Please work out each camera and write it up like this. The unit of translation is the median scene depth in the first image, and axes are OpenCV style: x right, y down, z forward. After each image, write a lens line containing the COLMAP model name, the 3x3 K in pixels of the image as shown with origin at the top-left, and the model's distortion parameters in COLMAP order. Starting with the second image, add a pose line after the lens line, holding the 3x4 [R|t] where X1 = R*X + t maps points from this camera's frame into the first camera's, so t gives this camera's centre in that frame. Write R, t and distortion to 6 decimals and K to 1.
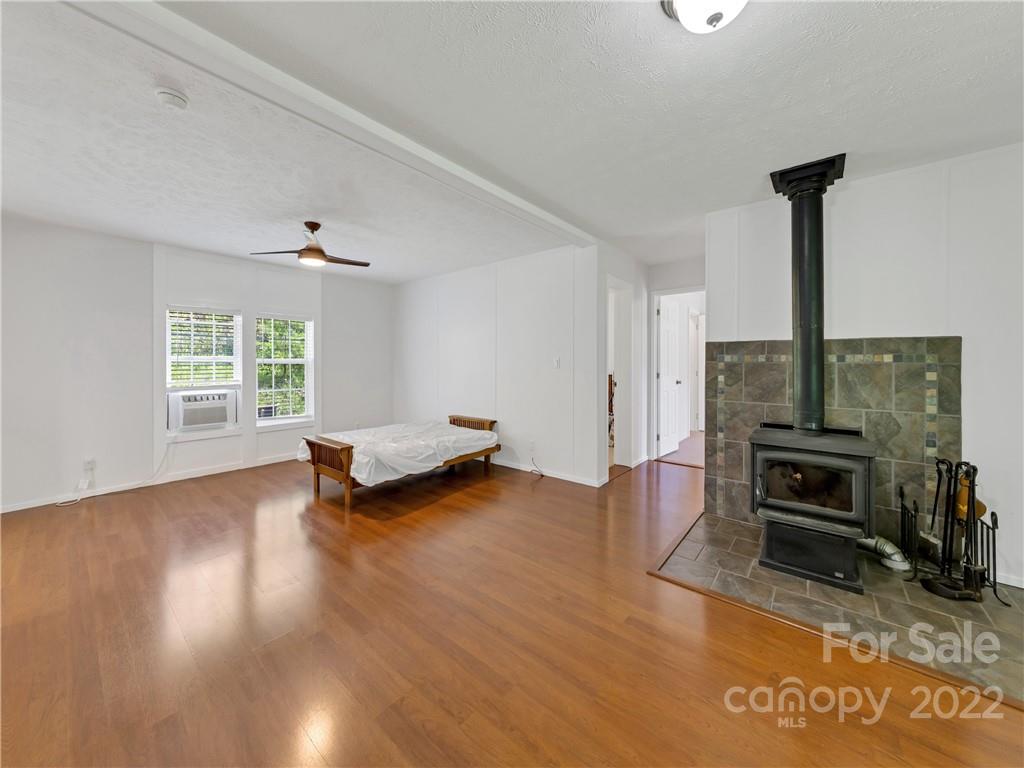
lens RADIAL K [[381.7, 0, 513.2], [0, 381.7, 375.4], [0, 0, 1]] dist [-0.003532, -0.000146]
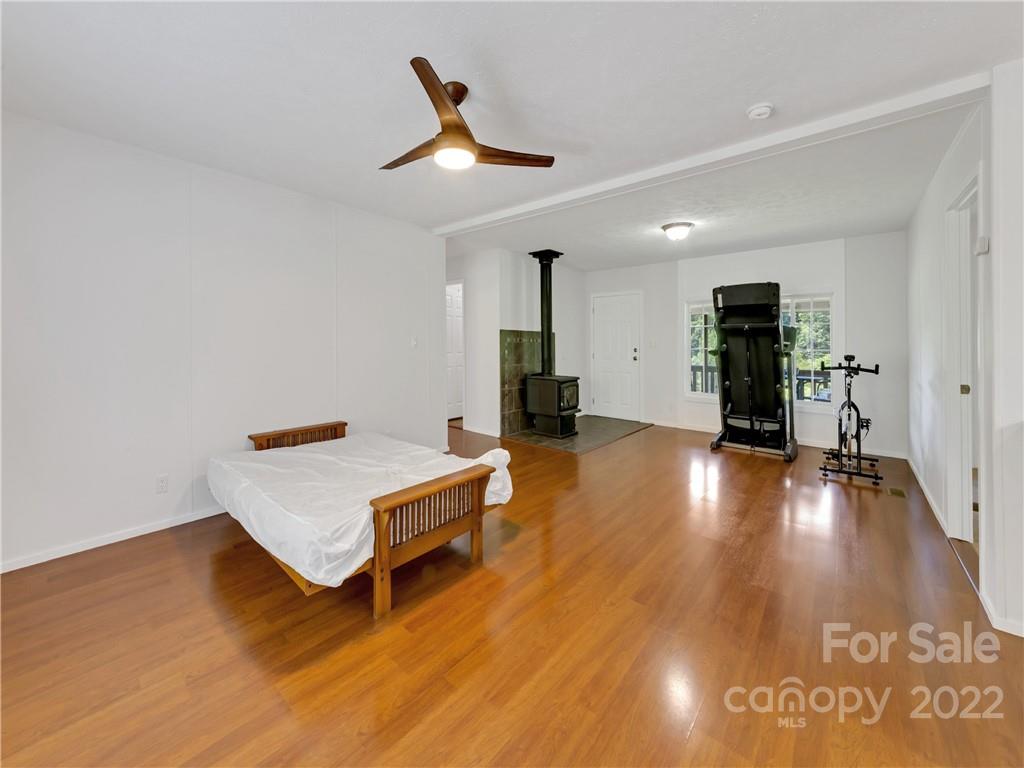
lens RADIAL K [[381.7, 0, 513.2], [0, 381.7, 375.4], [0, 0, 1]] dist [-0.003532, -0.000146]
pose [[0.012153, -0.090995, 0.995777, -1.106491], [0.036267, 0.995236, 0.090503, -0.039678], [-0.999268, 0.035014, 0.015395, 0.951429]]
